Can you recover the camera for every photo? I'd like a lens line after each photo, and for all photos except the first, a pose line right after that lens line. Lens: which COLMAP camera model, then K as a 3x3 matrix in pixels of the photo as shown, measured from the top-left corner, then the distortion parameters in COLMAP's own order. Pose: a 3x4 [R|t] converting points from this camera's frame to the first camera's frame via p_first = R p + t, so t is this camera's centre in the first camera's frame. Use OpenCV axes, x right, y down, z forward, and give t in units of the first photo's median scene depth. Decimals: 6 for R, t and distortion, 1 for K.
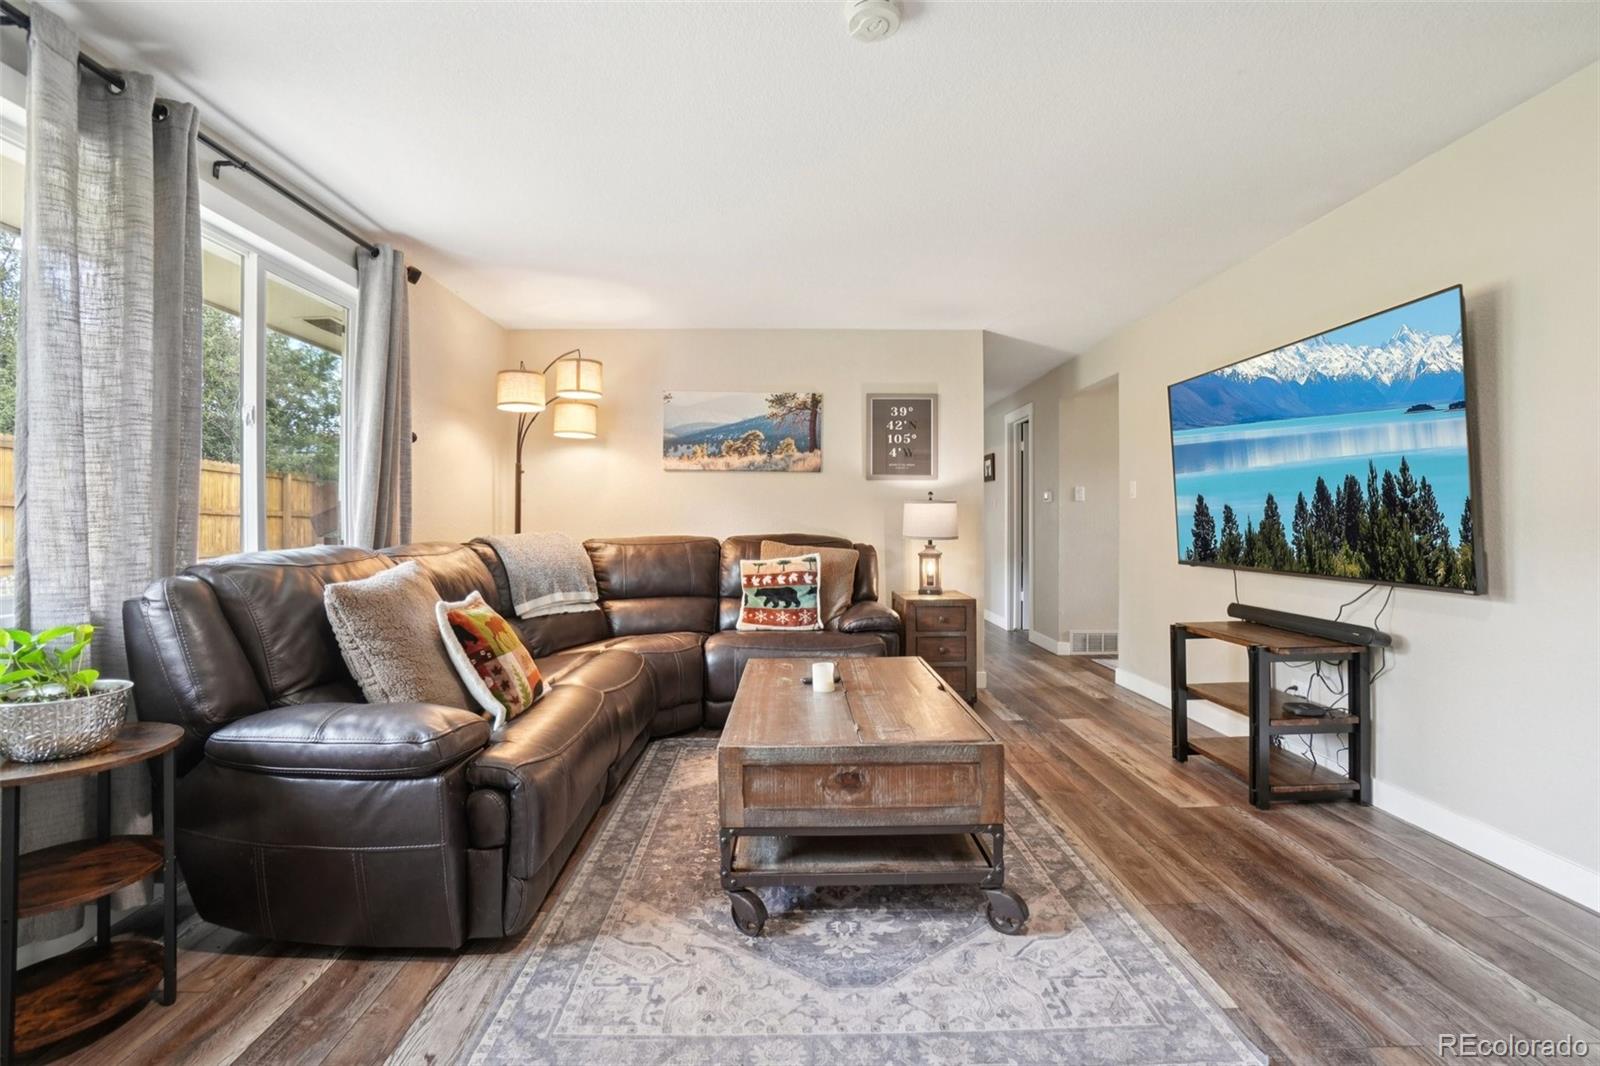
lens RADIAL K [[721.7, 0, 760.3], [0, 721.7, 522.5], [0, 0, 1]] dist [-0.042623, 0.009246]
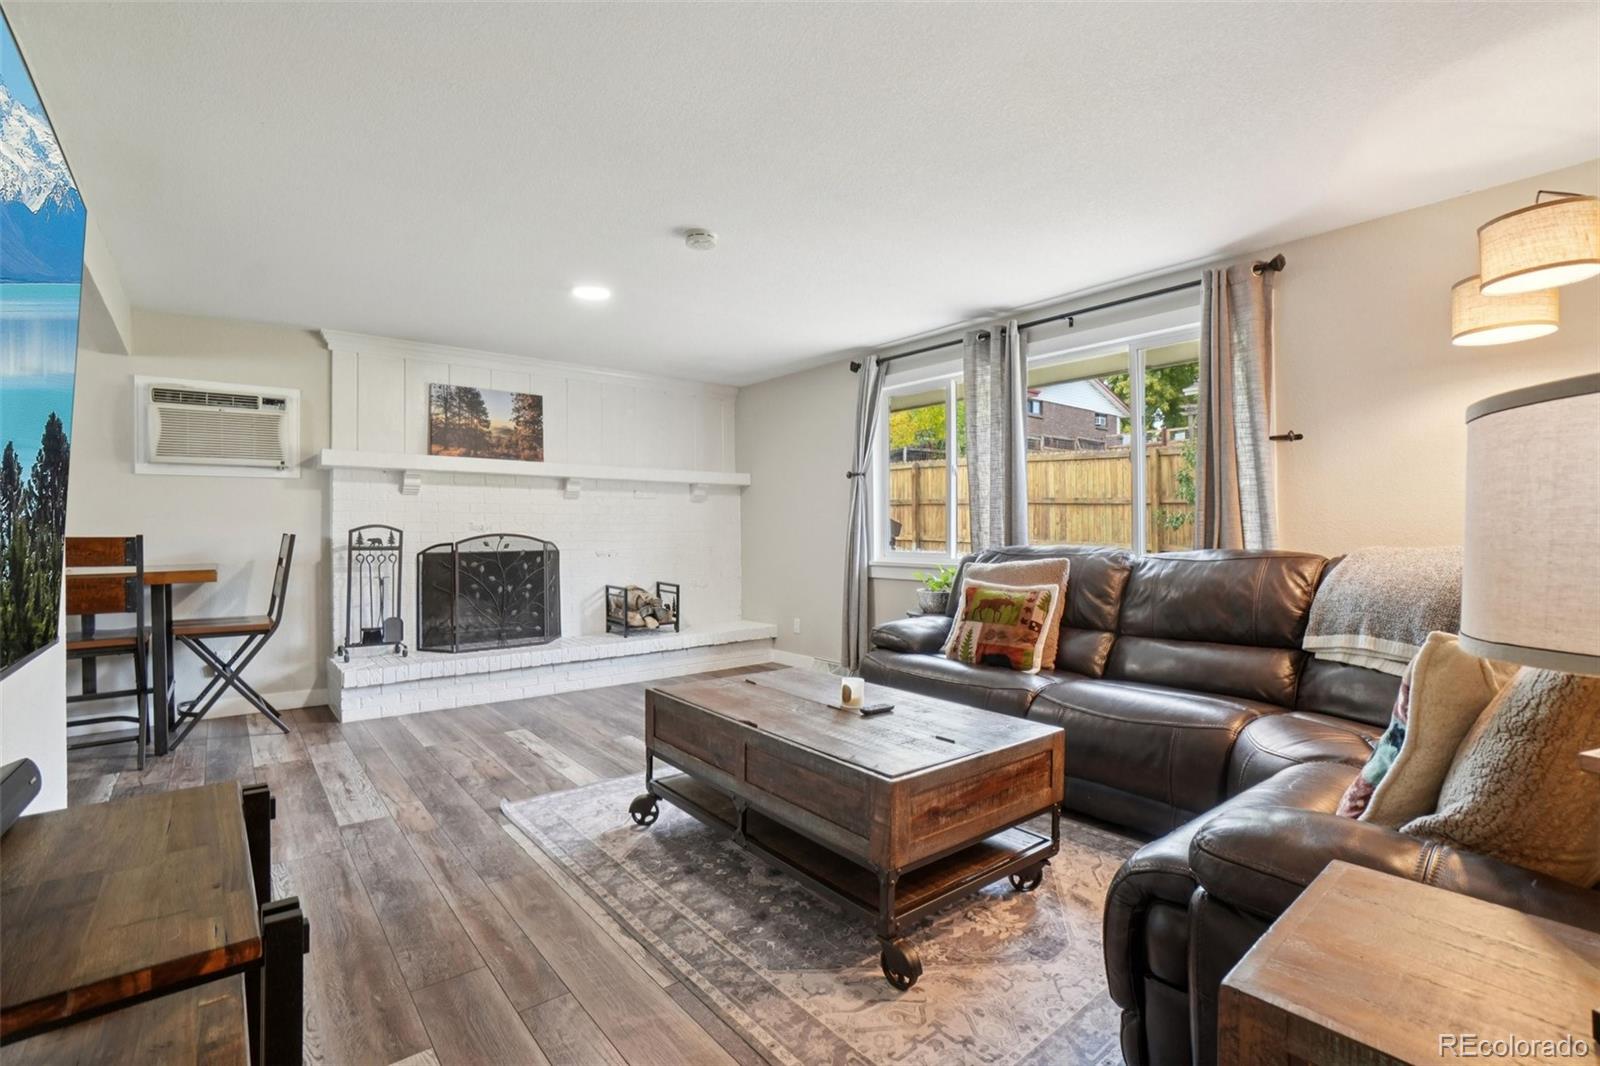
lens RADIAL K [[721.7, 0, 778.4], [0, 721.7, 520.4], [0, 0, 1]] dist [-0.042623, 0.009246]
pose [[-0.777955, -0.010411, -0.628234, 0.692691], [0.000454, 0.999853, -0.017132, 0.006406], [0.628320, -0.013613, -0.777836, 1.516681]]
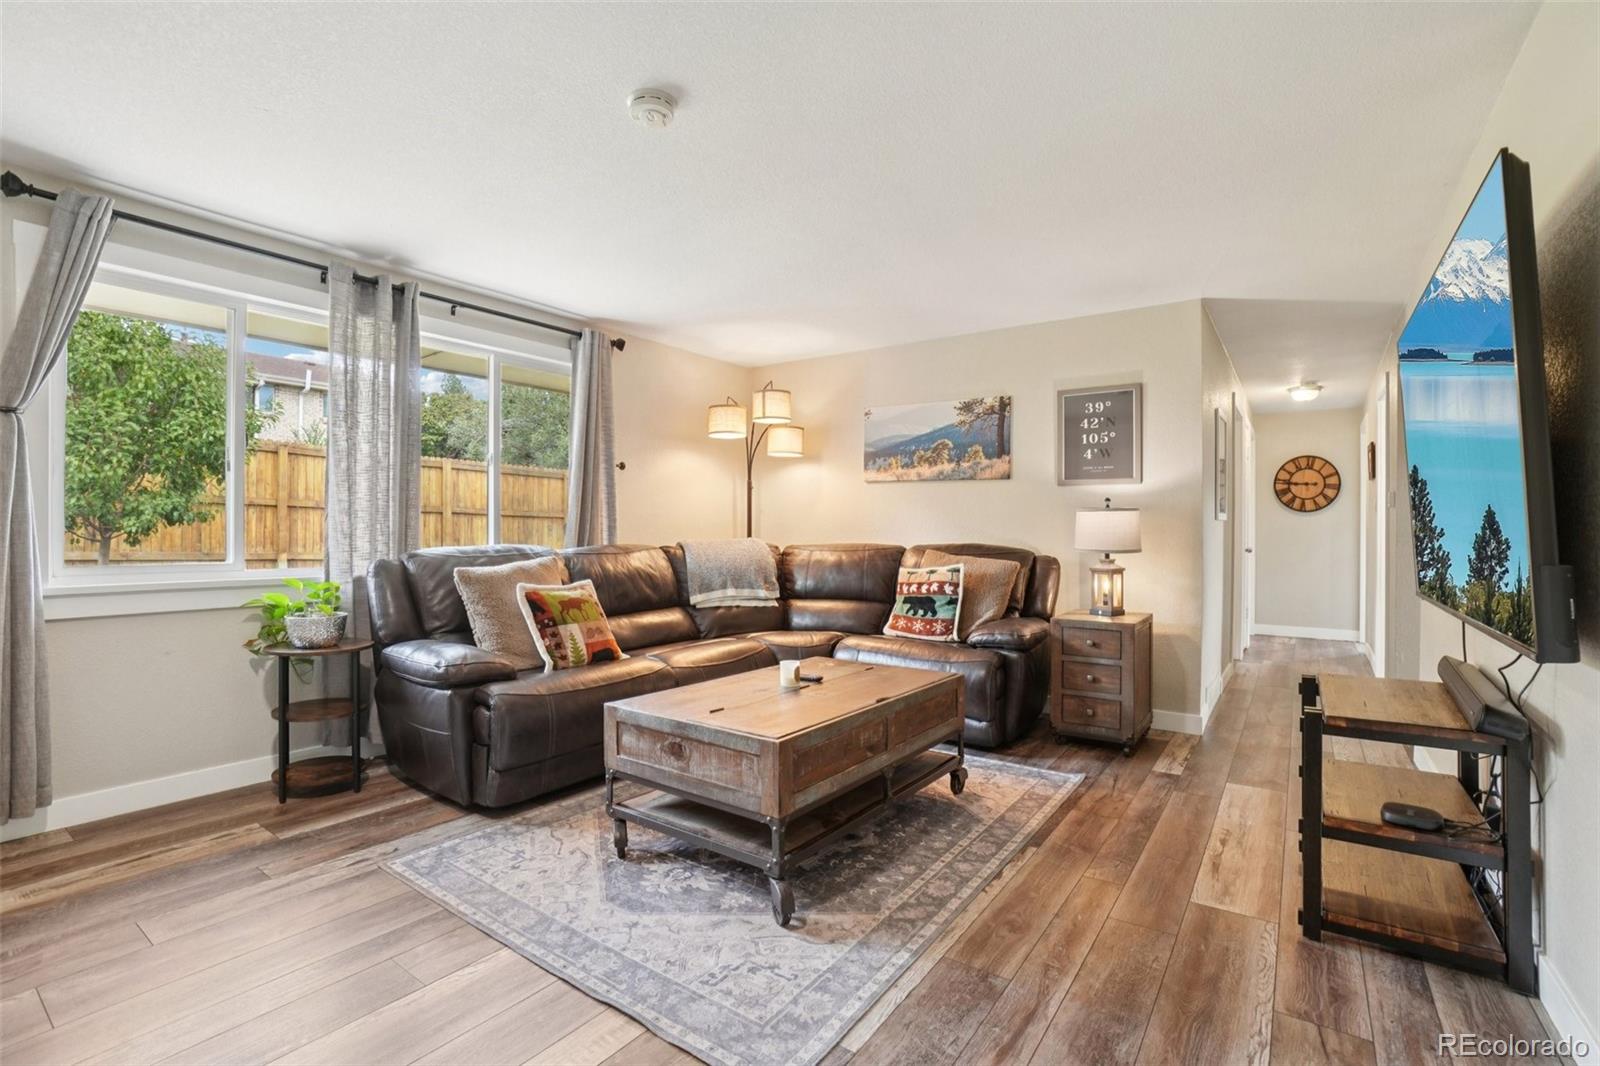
lens RADIAL K [[721.7, 0, 775.8], [0, 721.7, 534.6], [0, 0, 1]] dist [-0.042623, 0.009246]
pose [[0.802267, 0.011573, -0.596854, 0.651238], [-0.007795, 0.999930, 0.008912, -0.004803], [0.596915, -0.002497, 0.802301, 0.099757]]
